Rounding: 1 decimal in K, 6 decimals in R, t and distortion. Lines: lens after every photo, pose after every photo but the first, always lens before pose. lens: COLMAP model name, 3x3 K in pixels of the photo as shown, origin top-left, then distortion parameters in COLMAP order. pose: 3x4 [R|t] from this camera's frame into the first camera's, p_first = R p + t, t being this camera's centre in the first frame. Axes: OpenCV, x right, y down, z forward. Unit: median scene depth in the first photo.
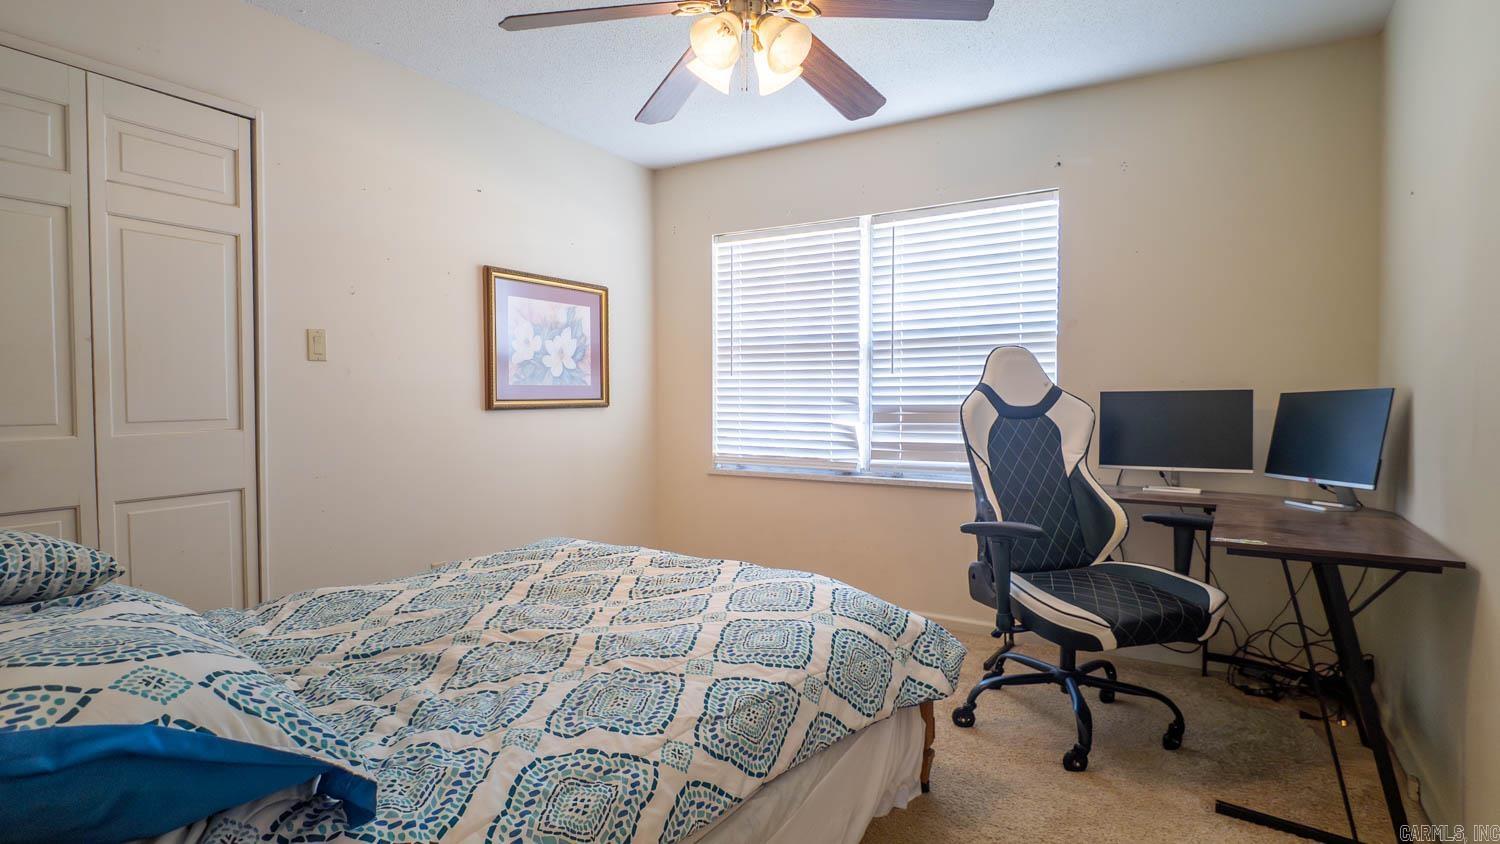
lens RADIAL K [[770.1, 0, 748.0], [0, 770.1, 419.9], [0, 0, 1]] dist [-0.016613, -0.002640]
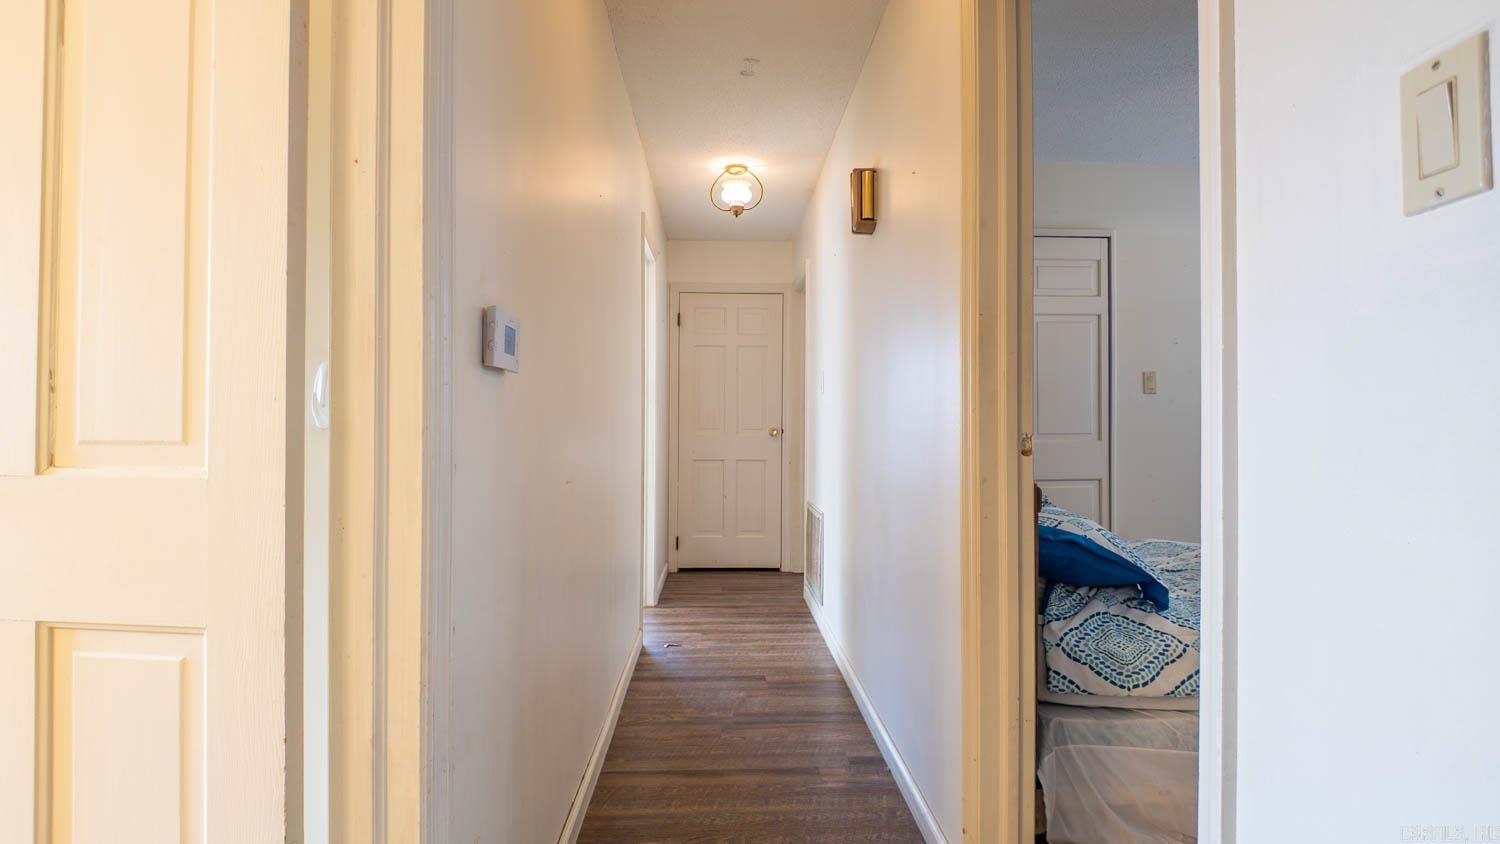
lens RADIAL K [[770.1, 0, 748.0], [0, 770.1, 419.9], [0, 0, 1]] dist [-0.016613, -0.002640]
pose [[0.541141, -0.006822, -0.840904, 0.252230], [-0.026207, 0.999345, -0.024973, 0.028662], [0.840523, 0.035552, 0.540608, -0.433510]]
